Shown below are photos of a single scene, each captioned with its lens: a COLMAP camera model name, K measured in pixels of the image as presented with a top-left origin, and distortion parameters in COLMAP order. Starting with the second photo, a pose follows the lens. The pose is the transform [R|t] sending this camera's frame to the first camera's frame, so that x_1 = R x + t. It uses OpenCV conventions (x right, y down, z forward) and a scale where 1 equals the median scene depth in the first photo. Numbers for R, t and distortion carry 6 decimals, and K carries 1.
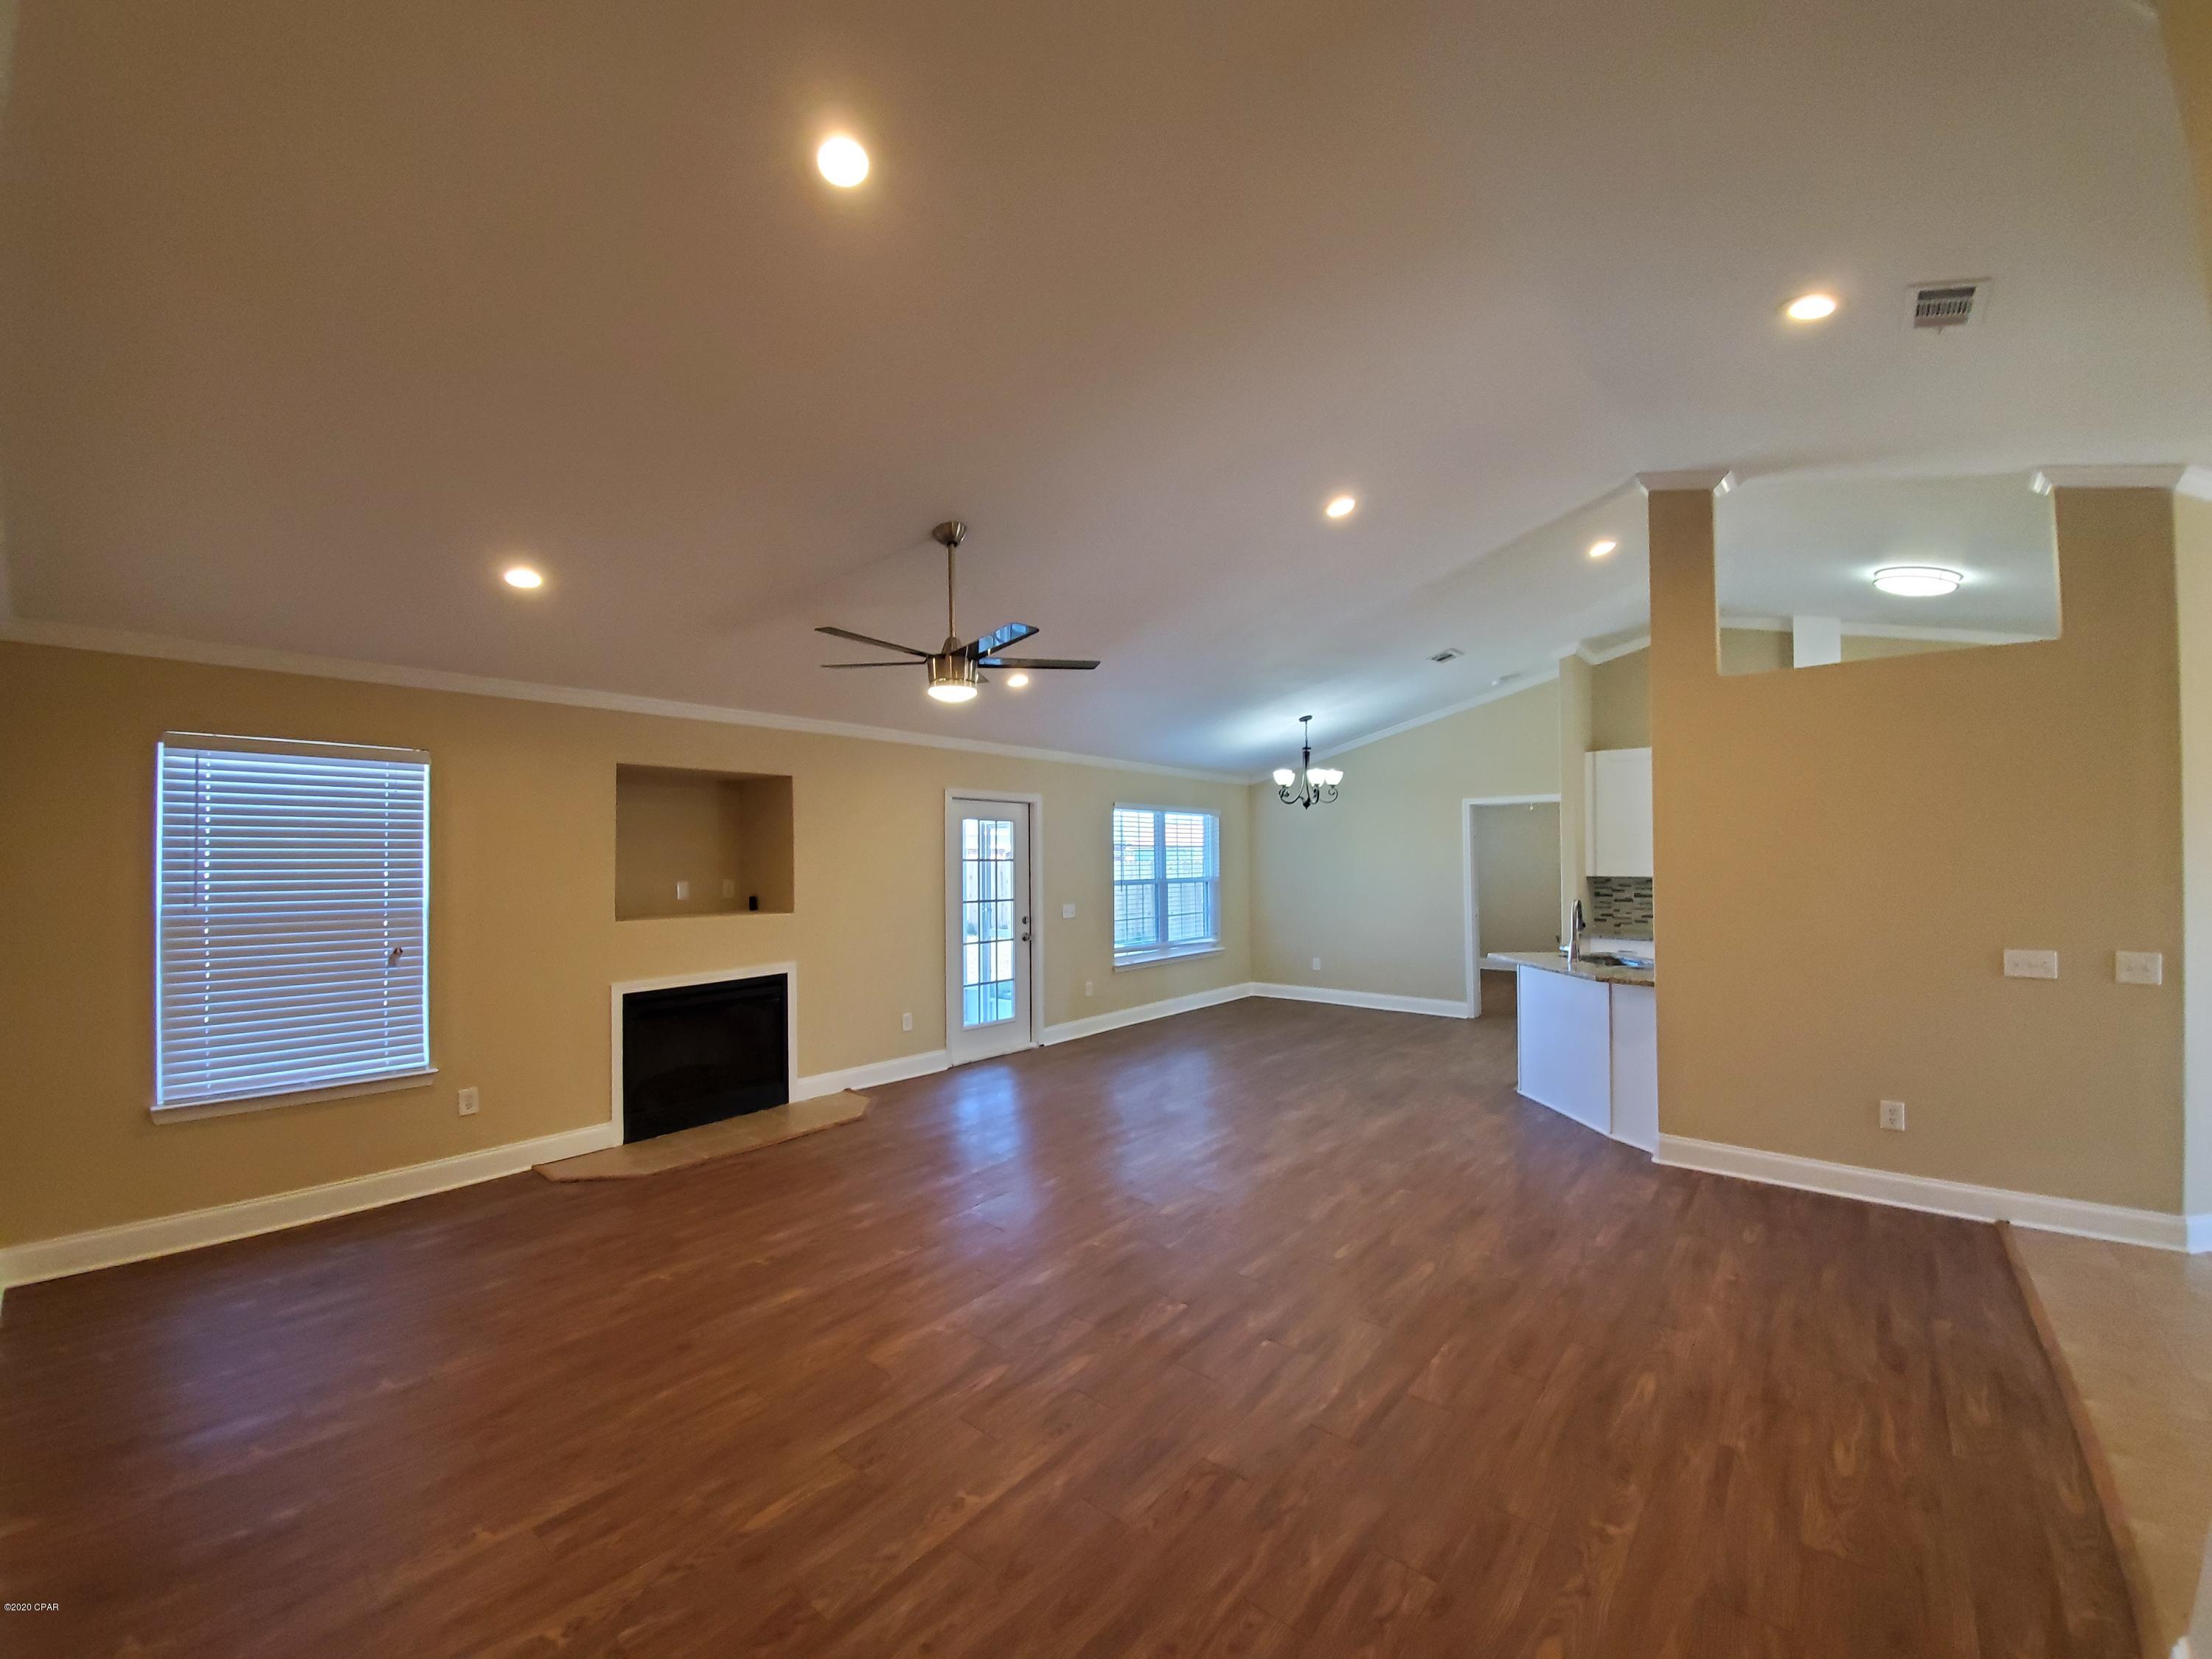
lens RADIAL K [[873.5, 0, 1097.3], [0, 873.5, 849.0], [0, 0, 1]] dist [0.011276, -0.016742]
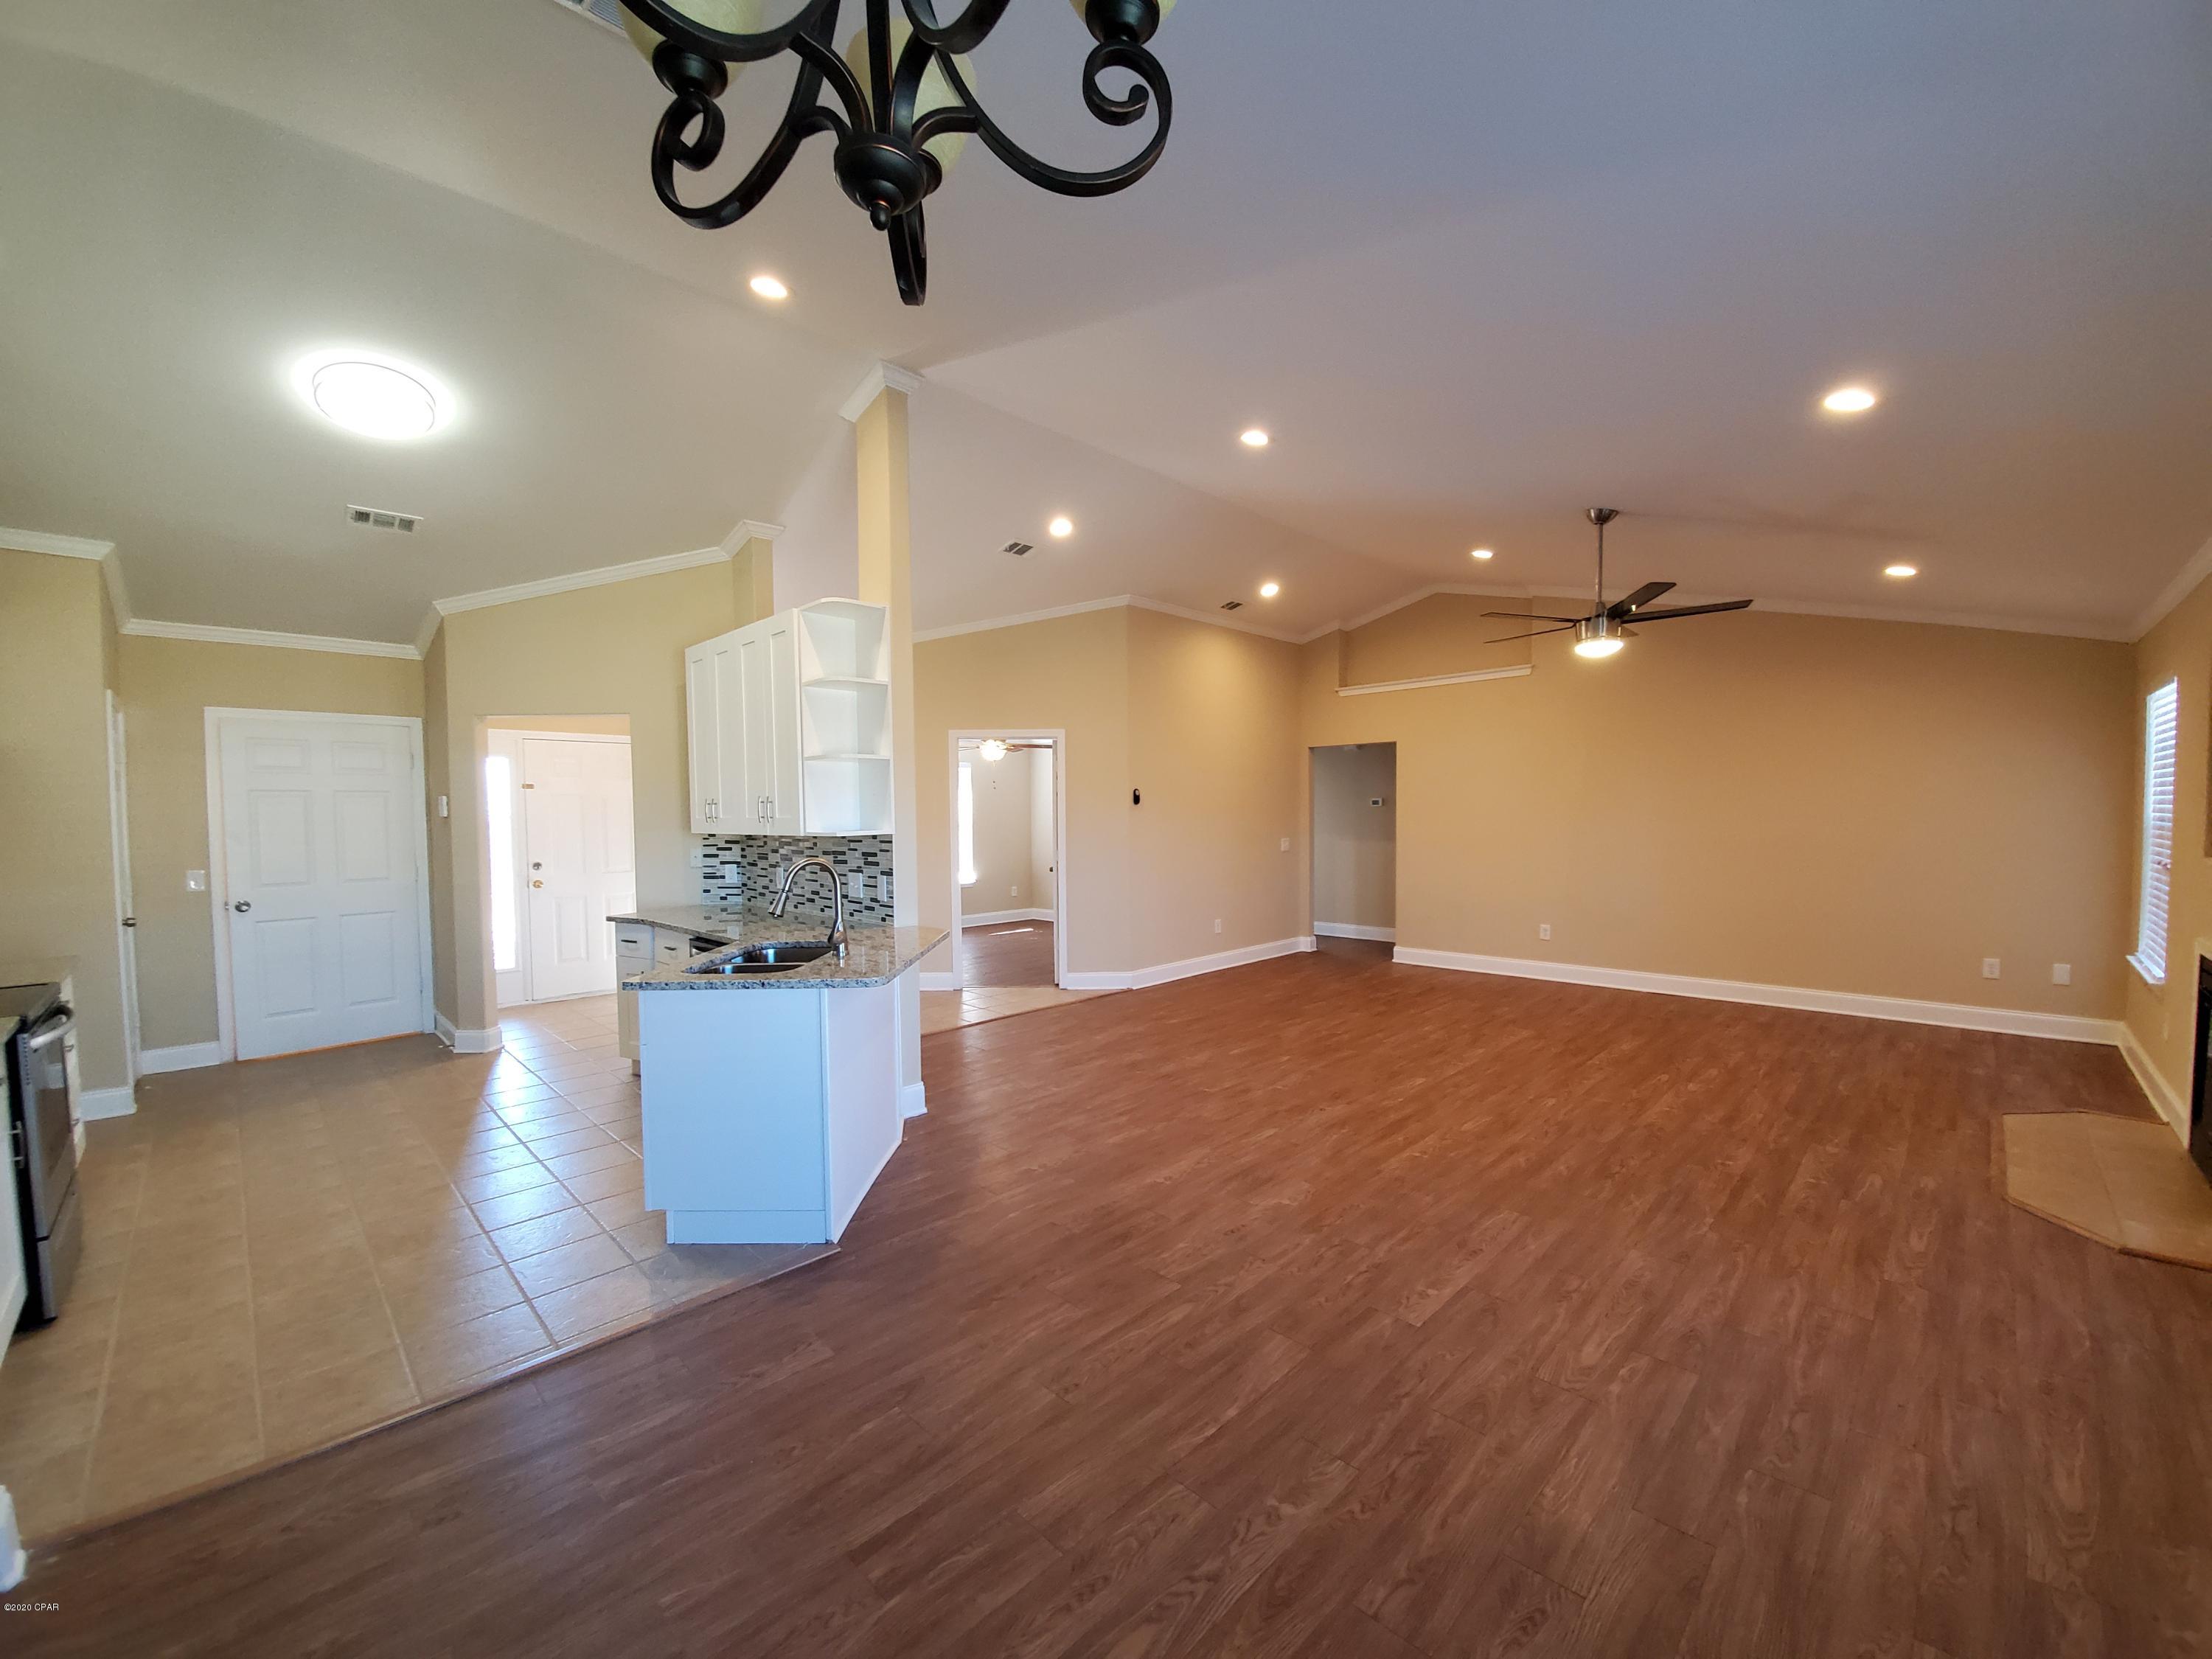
lens RADIAL K [[873.5, 0, 1097.3], [0, 873.5, 849.0], [0, 0, 1]] dist [0.011276, -0.016742]
pose [[-0.996253, 0.011965, 0.085658, 0.398688], [0.014602, 0.999436, 0.030225, 0.047121], [-0.085248, 0.031362, -0.995866, 2.128957]]
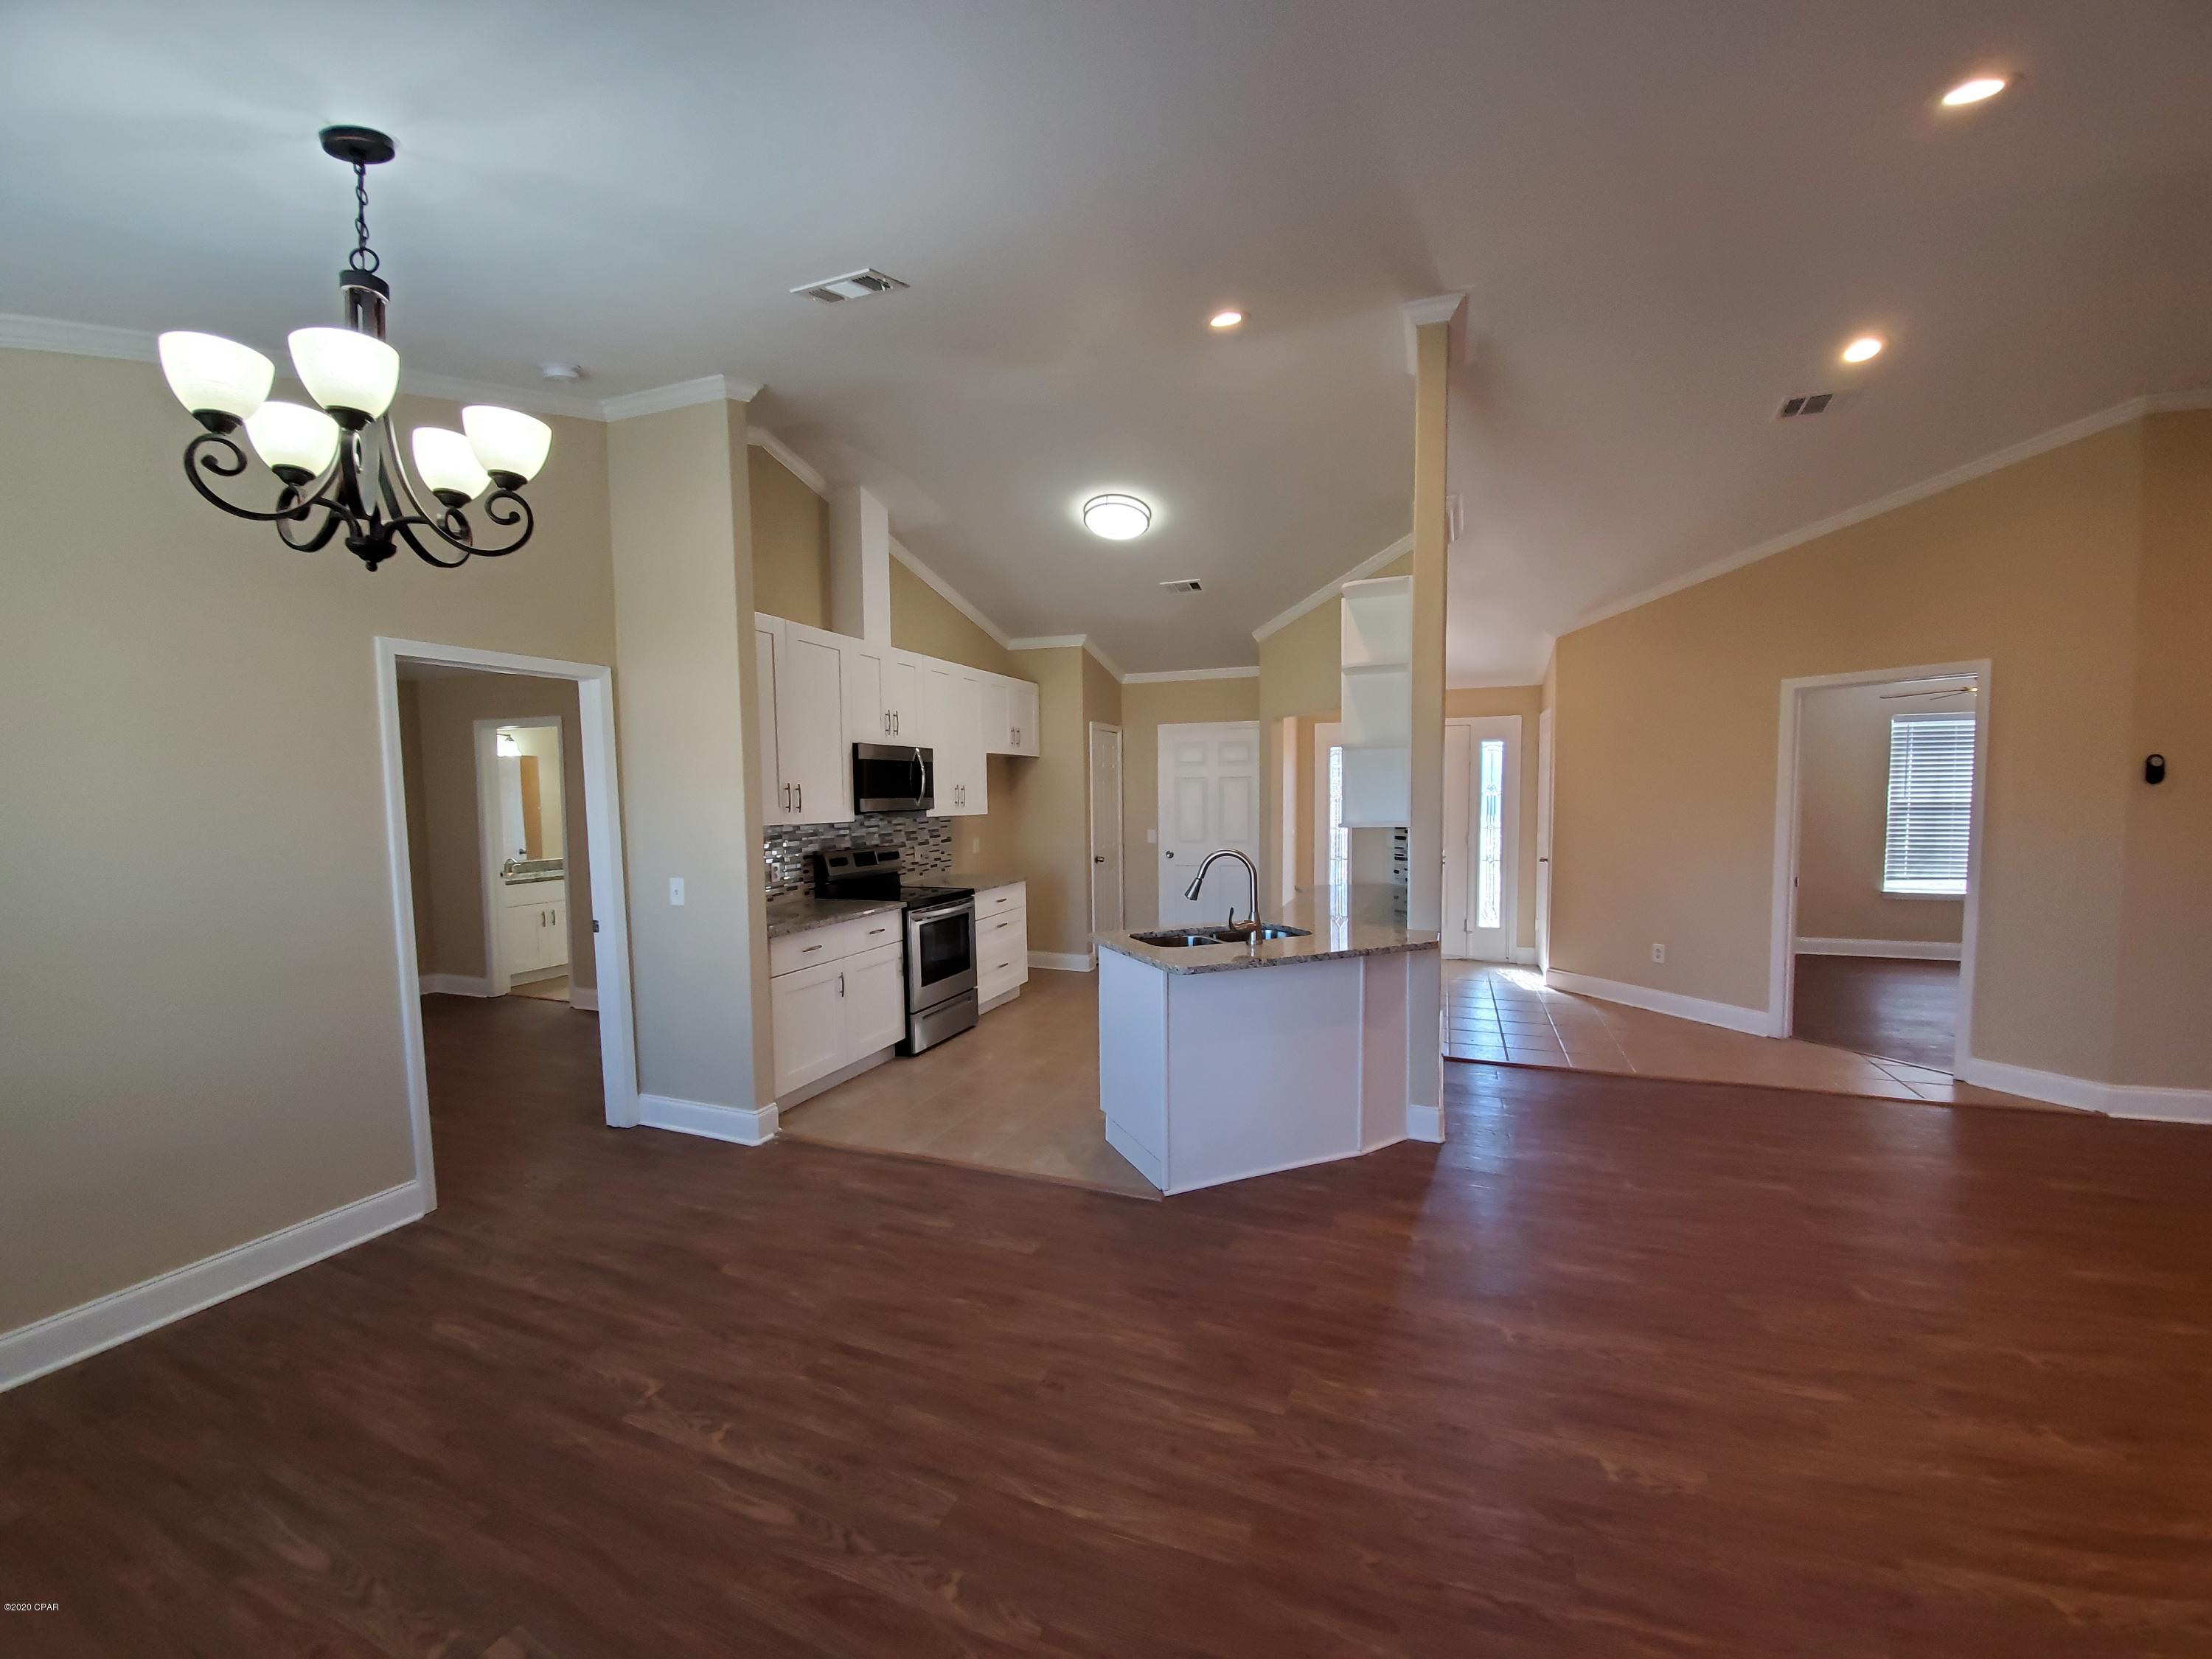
lens RADIAL K [[873.5, 0, 1097.3], [0, 873.5, 849.0], [0, 0, 1]] dist [0.011276, -0.016742]
pose [[-0.315534, -0.053862, 0.947385, -0.053750], [0.003064, 0.998325, 0.057779, 0.025636], [-0.948909, 0.021134, -0.314840, 1.738892]]
